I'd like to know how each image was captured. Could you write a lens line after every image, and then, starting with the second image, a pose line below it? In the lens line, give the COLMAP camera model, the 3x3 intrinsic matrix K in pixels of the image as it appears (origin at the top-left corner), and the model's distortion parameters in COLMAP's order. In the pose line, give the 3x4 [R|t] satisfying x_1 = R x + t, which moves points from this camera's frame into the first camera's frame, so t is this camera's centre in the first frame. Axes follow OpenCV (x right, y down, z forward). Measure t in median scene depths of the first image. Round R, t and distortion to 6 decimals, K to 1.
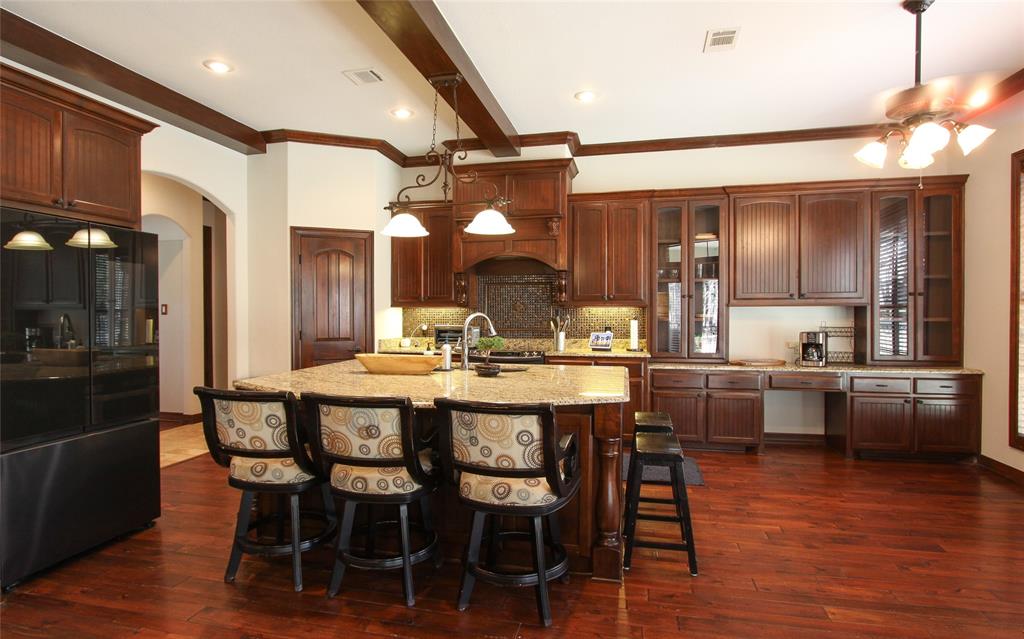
lens RADIAL K [[559.8, 0, 509.5], [0, 559.8, 316.1], [0, 0, 1]] dist [-0.003854, -0.000390]
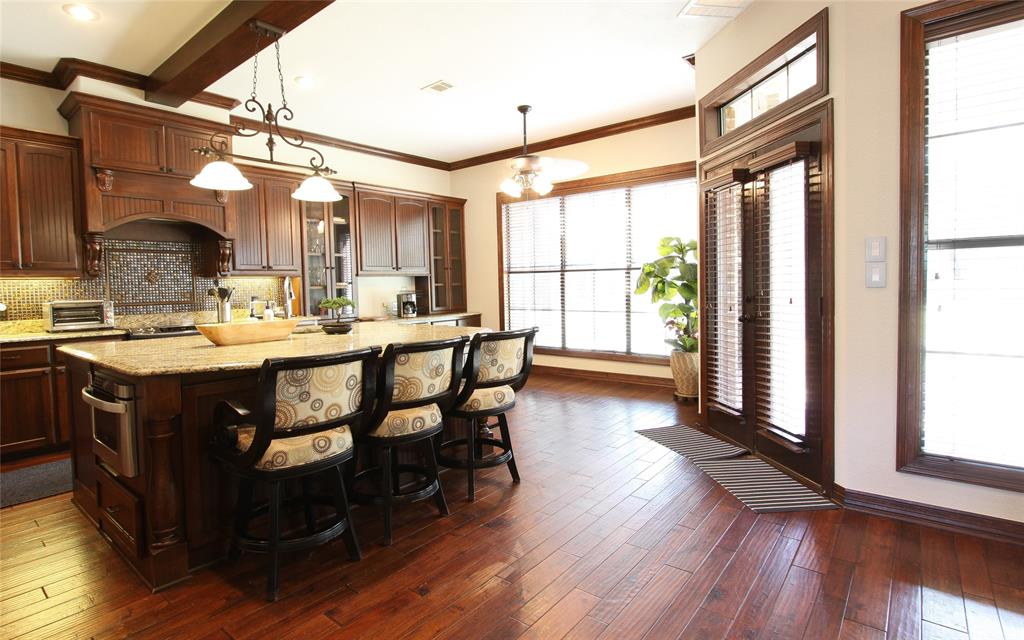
lens RADIAL K [[501.7, 0, 495.6], [0, 501.7, 299.0], [0, 0, 1]] dist [0.000865, 0.000502]
pose [[0.463860, -0.036324, 0.885164, -0.689863], [0.033306, 0.999168, 0.023548, 0.025690], [-0.885282, 0.018558, 0.464684, 0.266248]]
